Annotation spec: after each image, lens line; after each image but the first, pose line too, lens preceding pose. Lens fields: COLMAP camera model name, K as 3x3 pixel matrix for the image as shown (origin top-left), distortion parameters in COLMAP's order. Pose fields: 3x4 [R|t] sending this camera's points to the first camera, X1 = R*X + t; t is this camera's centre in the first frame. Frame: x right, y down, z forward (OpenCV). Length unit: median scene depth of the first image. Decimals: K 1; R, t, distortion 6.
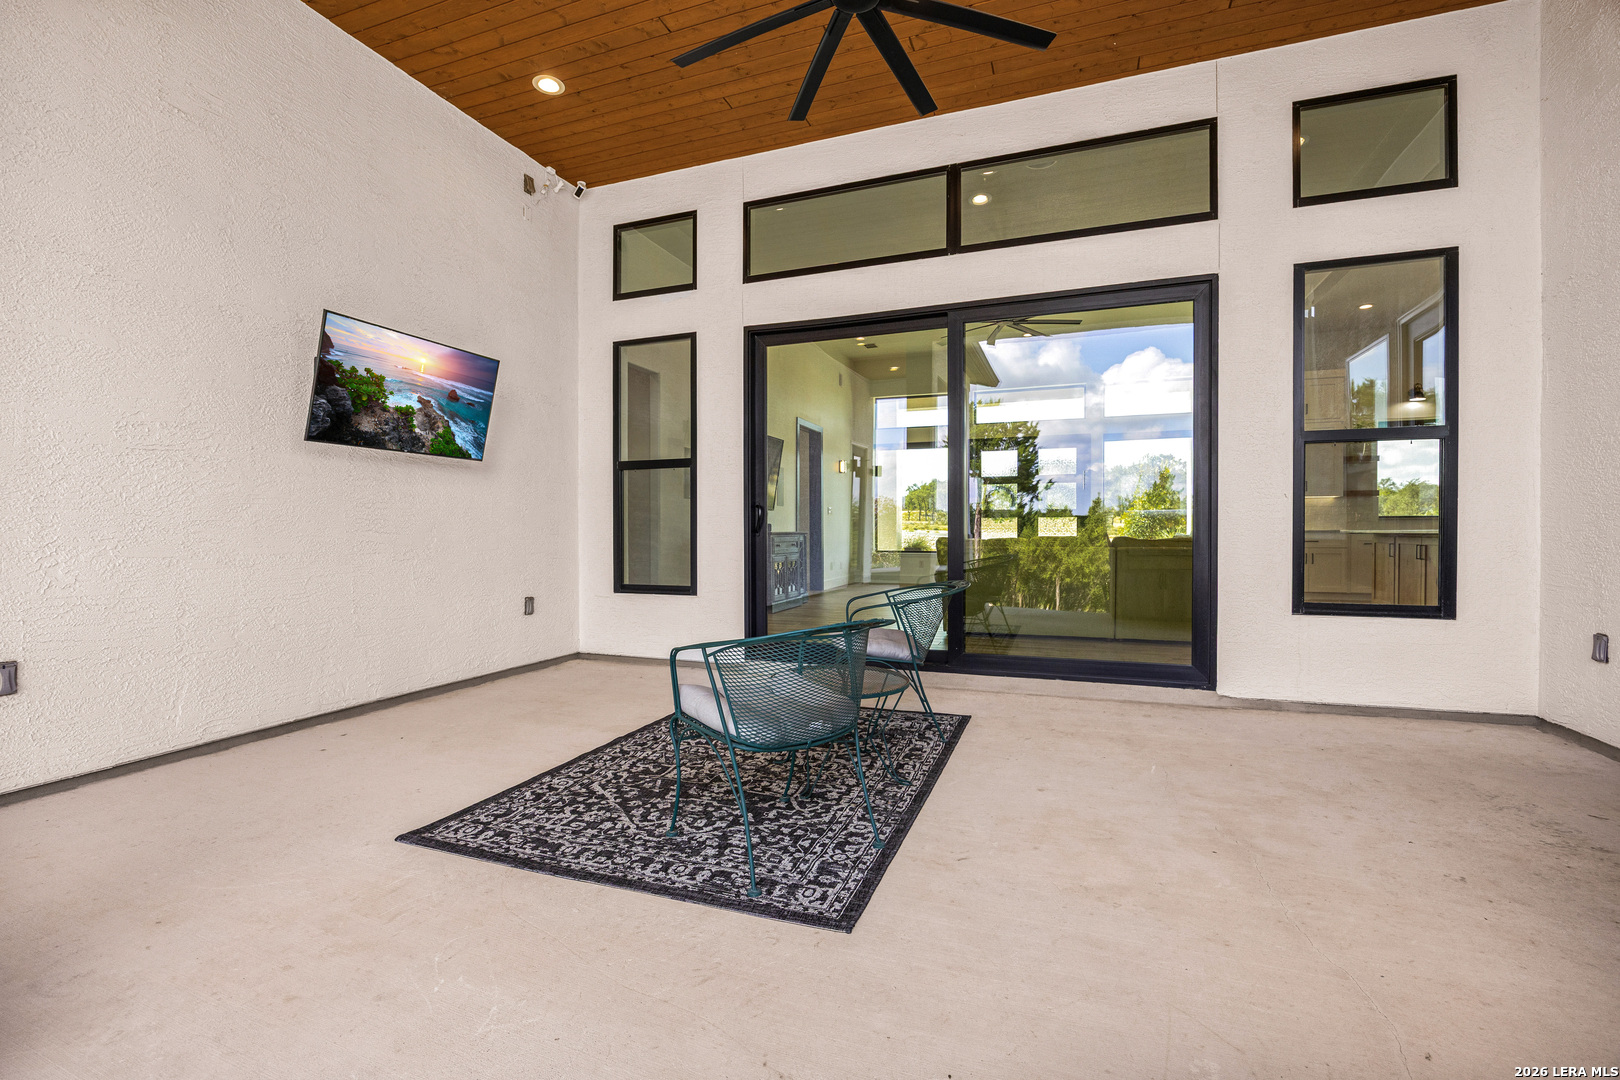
lens RADIAL K [[706.8, 0, 805.9], [0, 706.8, 535.9], [0, 0, 1]] dist [-0.001724, -0.000037]
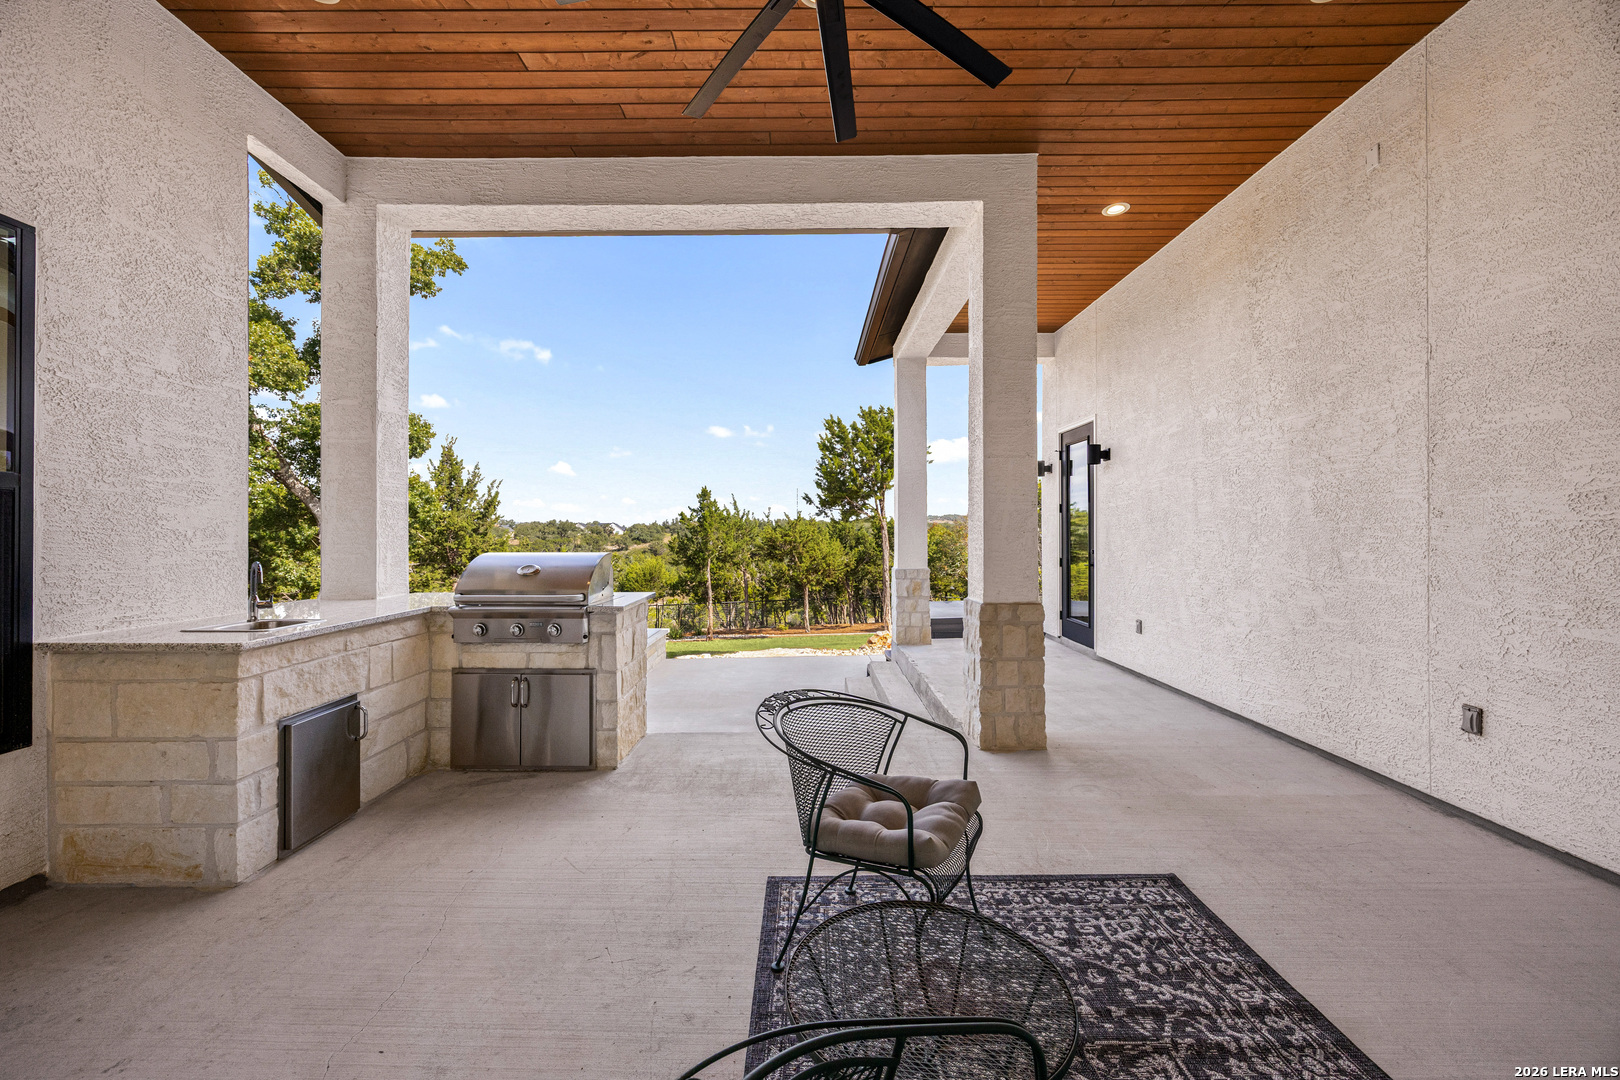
lens RADIAL K [[613.0, 0, 798.7], [0, 613.0, 526.0], [0, 0, 1]] dist [-0.001629, -0.000211]
pose [[-0.935543, 0.001250, -0.353212, 0.335325], [0.001246, 0.999999, 0.000239, -0.138931], [0.353212, -0.000217, -0.935543, 1.636571]]
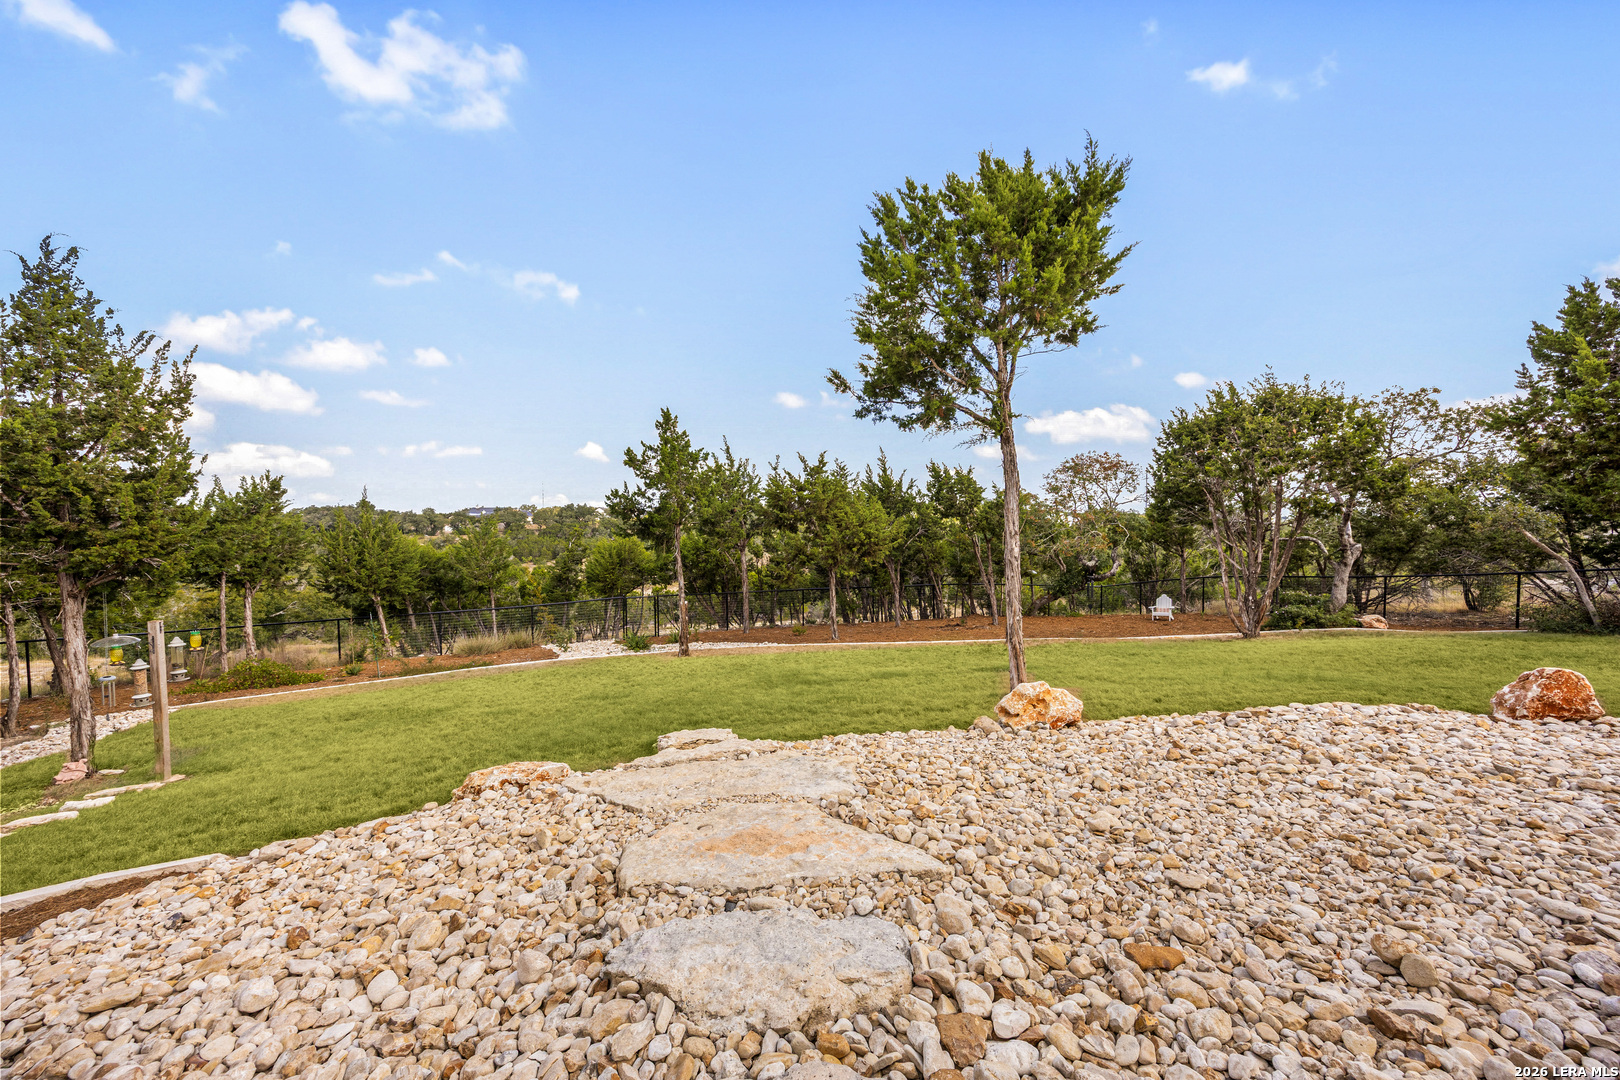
lens RADIAL K [[613.0, 0, 803.3], [0, 613.0, 530.7], [0, 0, 1]] dist [-0.001629, -0.000211]
pose [[-0.945709, 0.018940, -0.324463, -1.064746], [0.008446, 0.999396, 0.033721, 0.246480], [0.324906, 0.029150, -0.945297, -2.039386]]
